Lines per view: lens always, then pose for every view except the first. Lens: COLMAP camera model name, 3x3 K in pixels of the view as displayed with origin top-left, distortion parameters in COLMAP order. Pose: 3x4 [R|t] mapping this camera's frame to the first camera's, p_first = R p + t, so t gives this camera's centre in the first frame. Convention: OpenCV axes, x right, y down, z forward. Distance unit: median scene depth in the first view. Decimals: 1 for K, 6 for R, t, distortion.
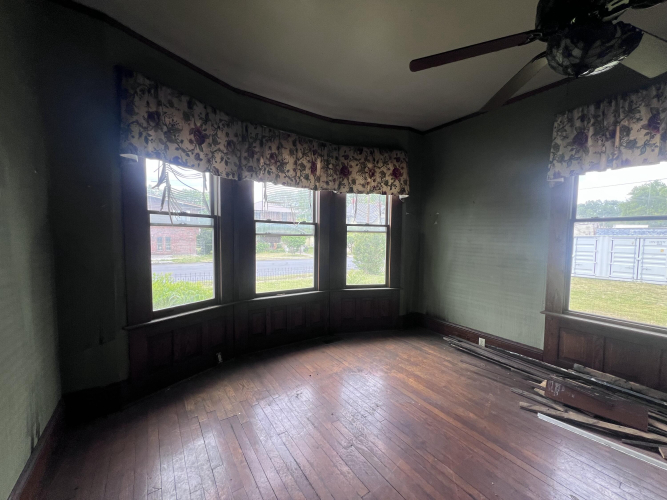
lens RADIAL K [[266.8, 0, 334.5], [0, 266.8, 251.9], [0, 0, 1]] dist [-0.000610, 0.000267]
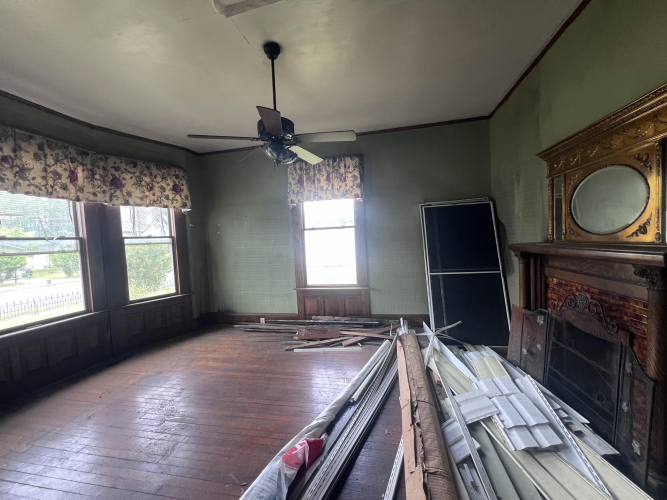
lens RADIAL K [[266.8, 0, 334.5], [0, 266.8, 251.9], [0, 0, 1]] dist [-0.000610, 0.000267]
pose [[0.722390, -0.081382, 0.686681, -0.076896], [0.097931, 0.995082, 0.014908, 0.009321], [-0.684517, 0.056477, 0.726806, -0.235759]]
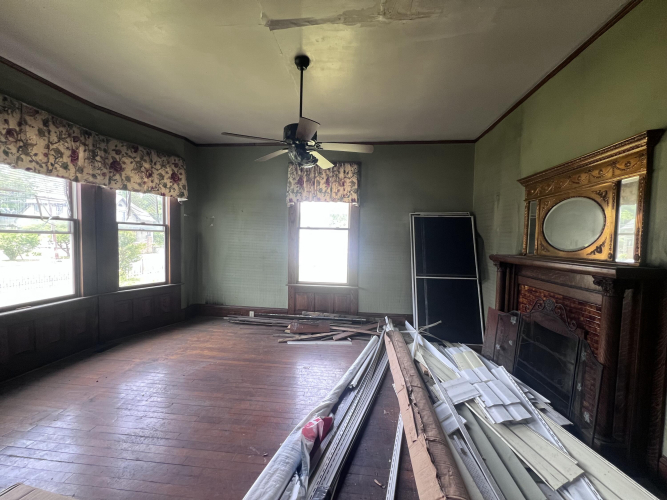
lens RADIAL K [[266.0, 0, 334.6], [0, 266.0, 251.8], [0, 0, 1]] dist [0.000891, 0.000041]
pose [[0.649144, -0.032925, 0.759952, -0.192005], [0.029605, 0.999399, 0.018011, 0.007001], [-0.760089, 0.010806, 0.649729, -0.207247]]
